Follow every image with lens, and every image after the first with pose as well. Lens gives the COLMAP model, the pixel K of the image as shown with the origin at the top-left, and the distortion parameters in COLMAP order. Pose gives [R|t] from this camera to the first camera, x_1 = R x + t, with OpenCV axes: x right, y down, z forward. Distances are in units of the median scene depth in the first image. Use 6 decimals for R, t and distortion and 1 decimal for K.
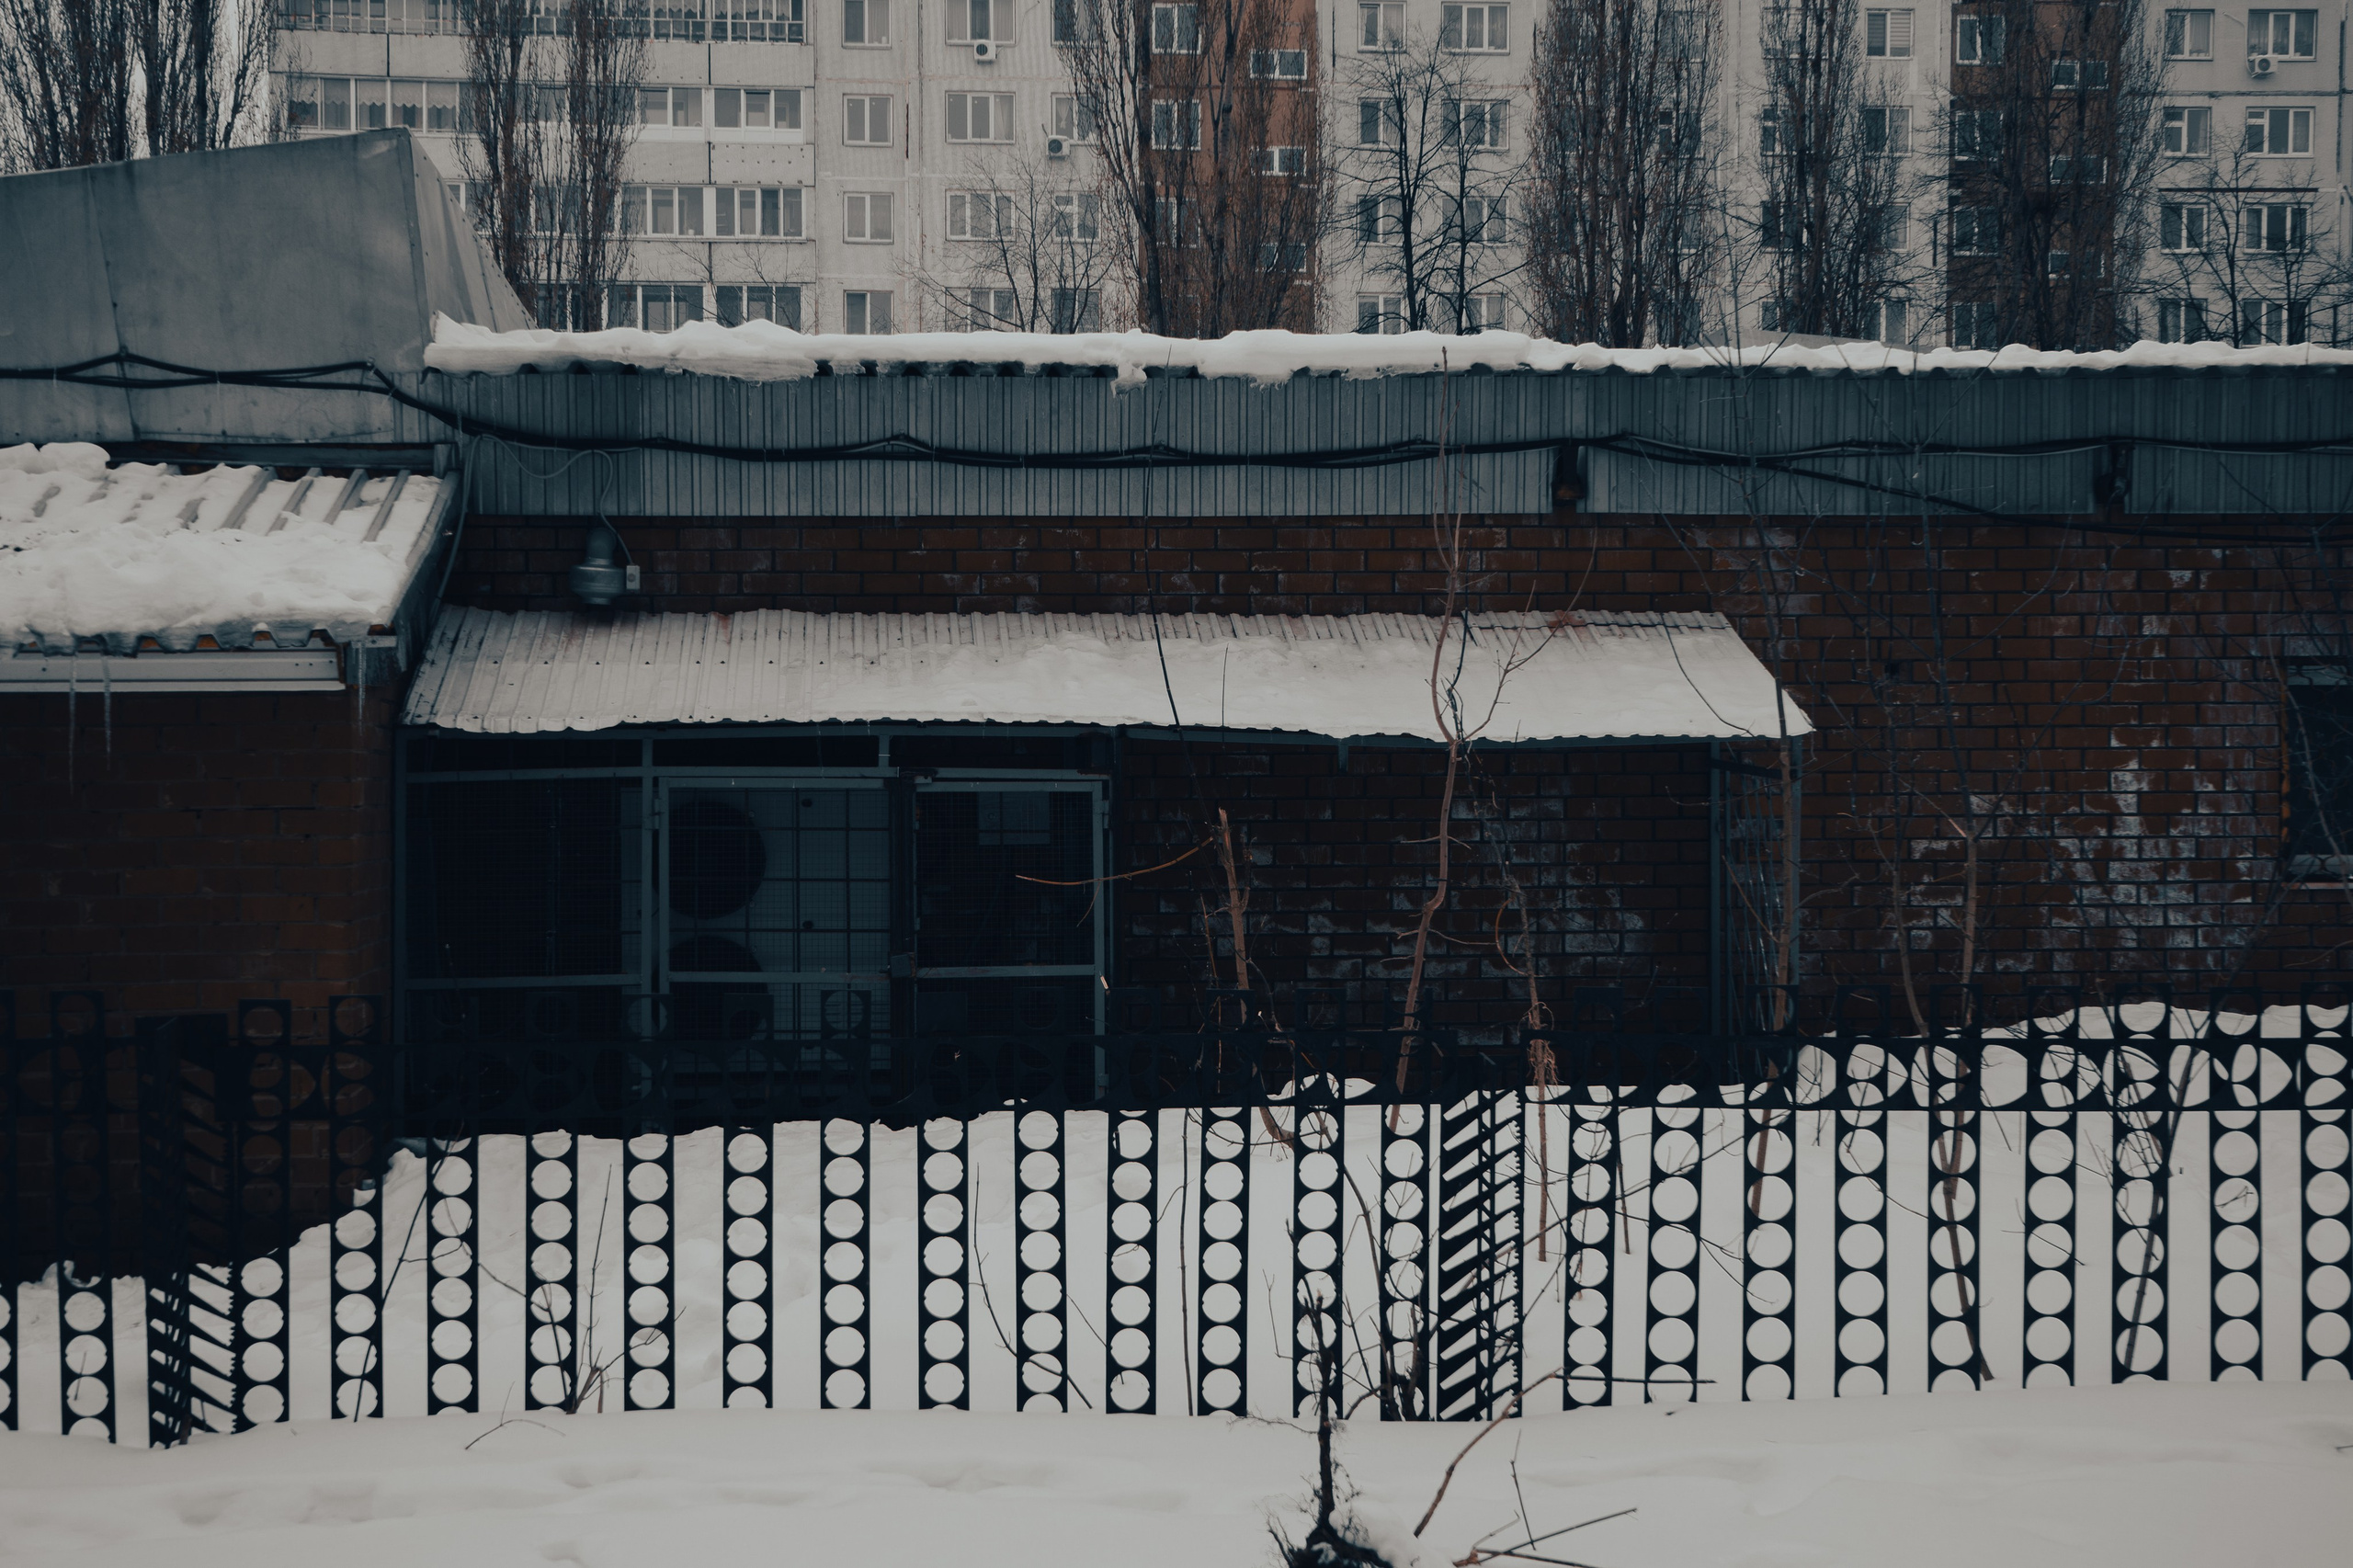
lens RADIAL K [[2861.4, 0, 1176.6], [0, 2861.4, 776.3], [0, 0, 1]] dist [0.042333, 0.000000]
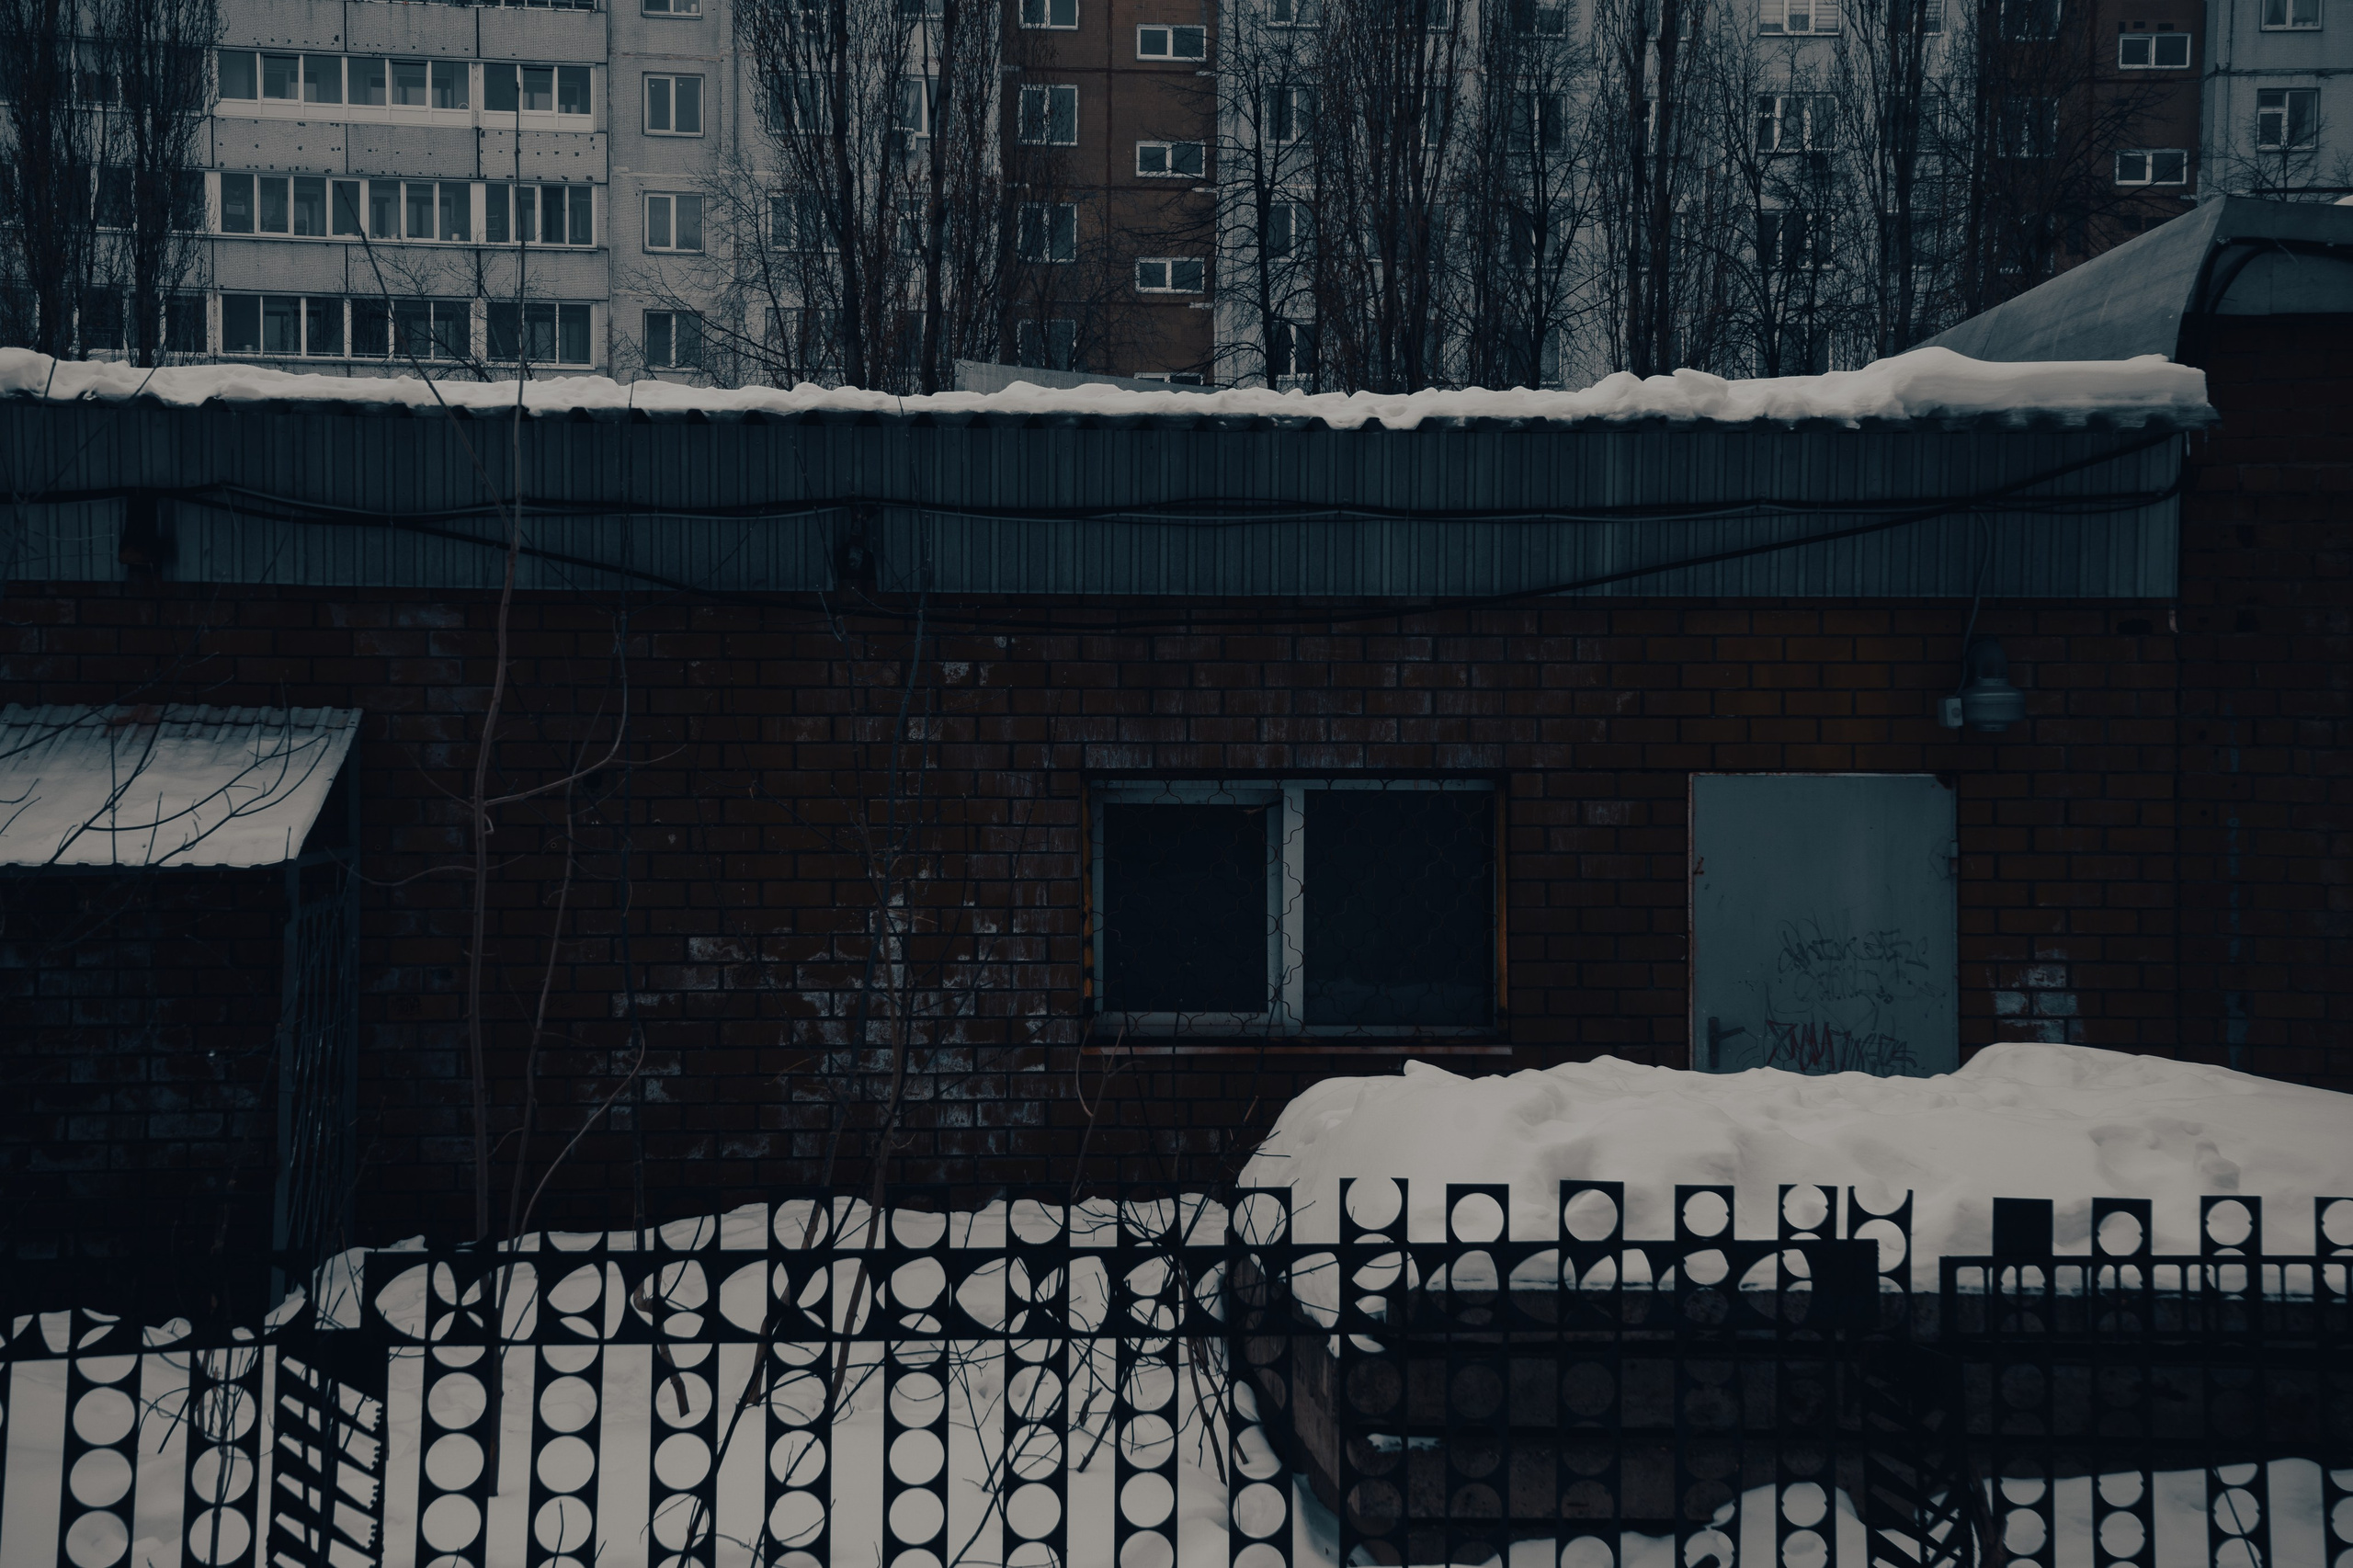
lens RADIAL K [[3384.7, 0, 1176.1], [0, 3384.7, 787.1], [0, 0, 1]] dist [0.272298, 0.000000]
pose [[0.999982, 0.005955, 0.000196, 0.411203], [-0.005947, 0.999522, -0.030331, -0.007544], [-0.000376, 0.030329, 0.999540, 0.041861]]
